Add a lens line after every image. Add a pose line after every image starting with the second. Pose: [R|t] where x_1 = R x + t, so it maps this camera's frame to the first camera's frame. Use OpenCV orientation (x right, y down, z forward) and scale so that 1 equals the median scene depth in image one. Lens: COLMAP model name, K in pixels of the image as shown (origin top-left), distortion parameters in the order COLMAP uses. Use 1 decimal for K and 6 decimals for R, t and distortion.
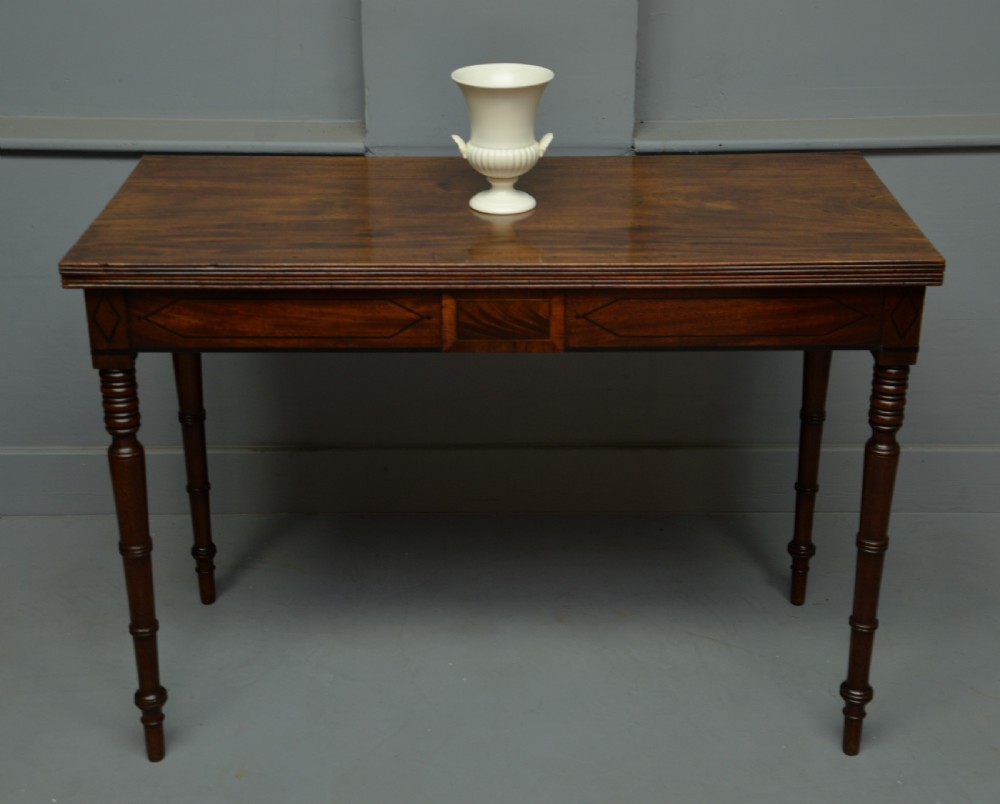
lens RADIAL K [[1606.1, 0, 500.0], [0, 1606.1, 402.0], [0, 0, 1]] dist [0.180443, -0.045941]
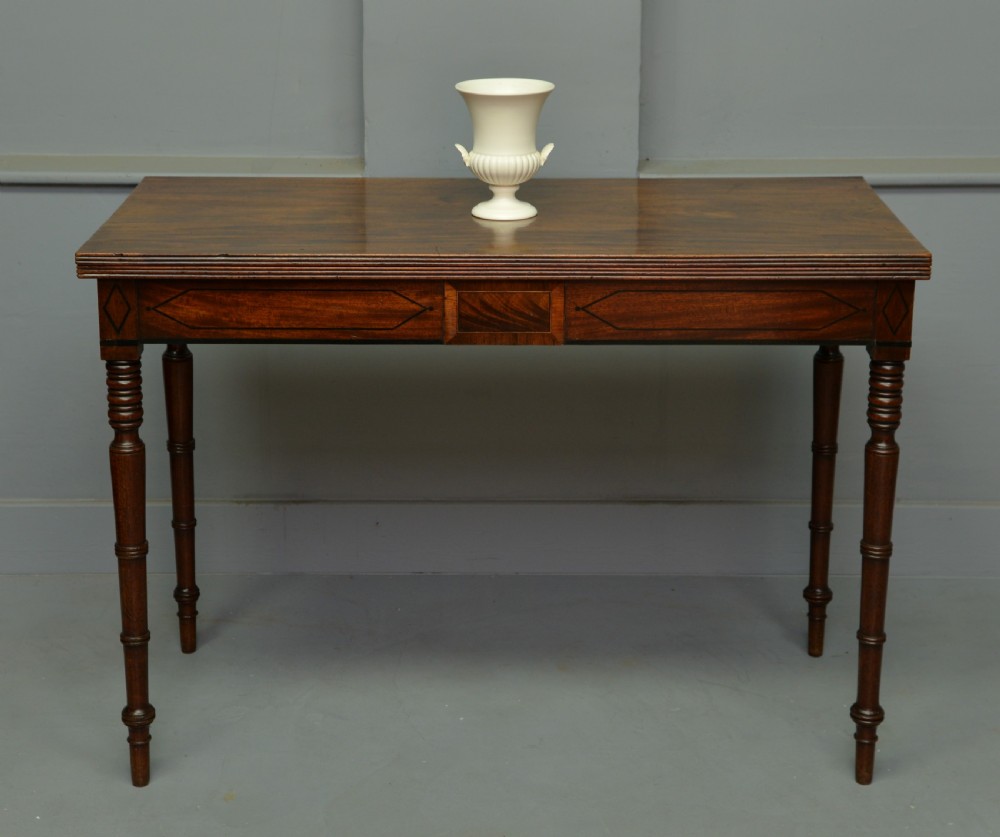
lens RADIAL K [[2027.4, 0, 497.9], [0, 2027.4, 308.6], [0, 0, 1]] dist [0.181379, -0.460398]
pose [[0.999986, 0.005189, -0.000849, -0.000983], [-0.005258, 0.988491, -0.151191, 0.137312], [0.000055, 0.151194, 0.988504, -0.263826]]
